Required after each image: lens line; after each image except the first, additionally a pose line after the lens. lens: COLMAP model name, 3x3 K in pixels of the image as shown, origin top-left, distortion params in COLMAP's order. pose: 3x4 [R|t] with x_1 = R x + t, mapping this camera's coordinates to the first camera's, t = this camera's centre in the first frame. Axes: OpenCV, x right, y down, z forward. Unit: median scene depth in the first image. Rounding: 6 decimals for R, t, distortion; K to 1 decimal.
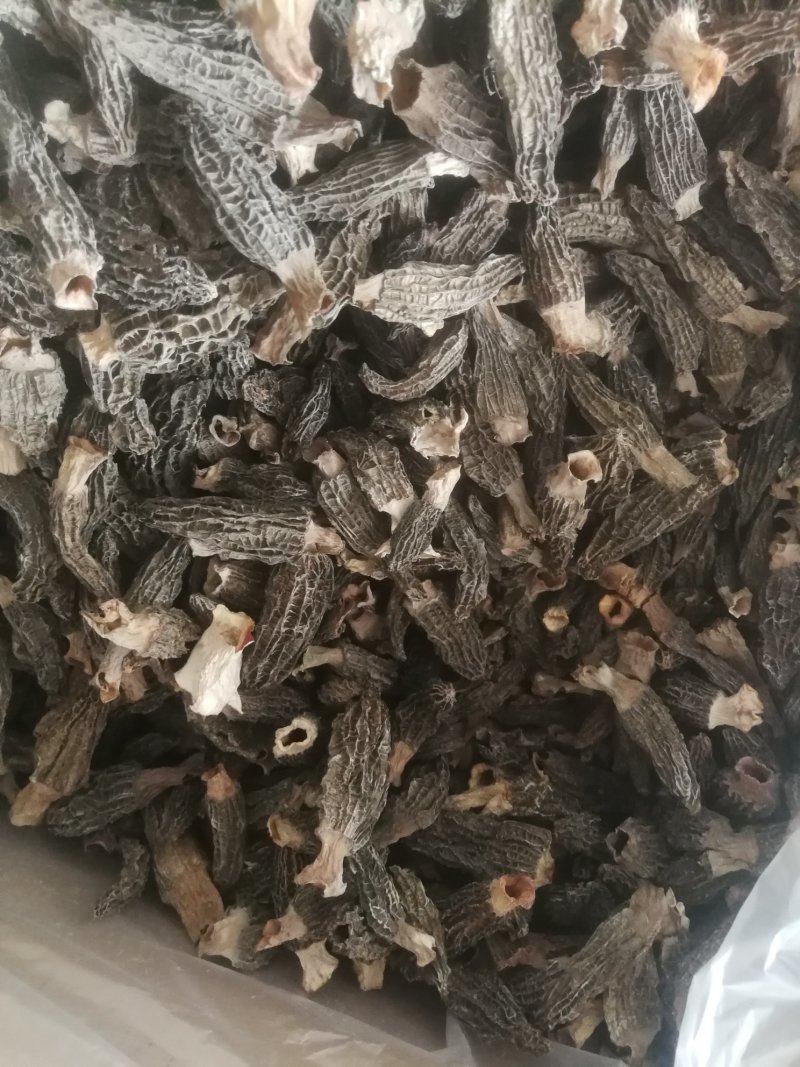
lens RADIAL K [[870.5, 0, 438.7], [0, 870.5, 533.2], [0, 0, 1]] dist [-0.003923, 0.001487]
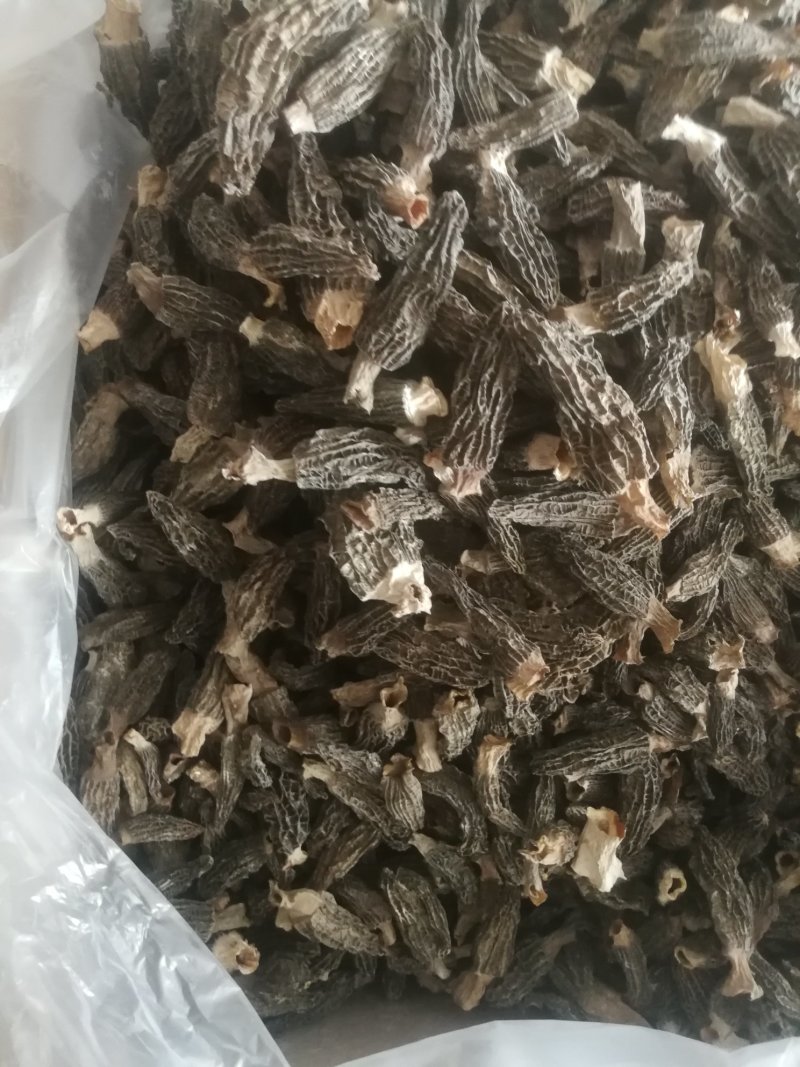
lens RADIAL K [[853.1, 0, 432.5], [0, 853.1, 513.1], [0, 0, 1]] dist [-0.003550, 0.045850]
pose [[0.951421, -0.307888, 0.001751, -0.376164], [0.307514, 0.949952, -0.055008, -0.393186], [0.015273, 0.052874, 0.998484, -0.404033]]
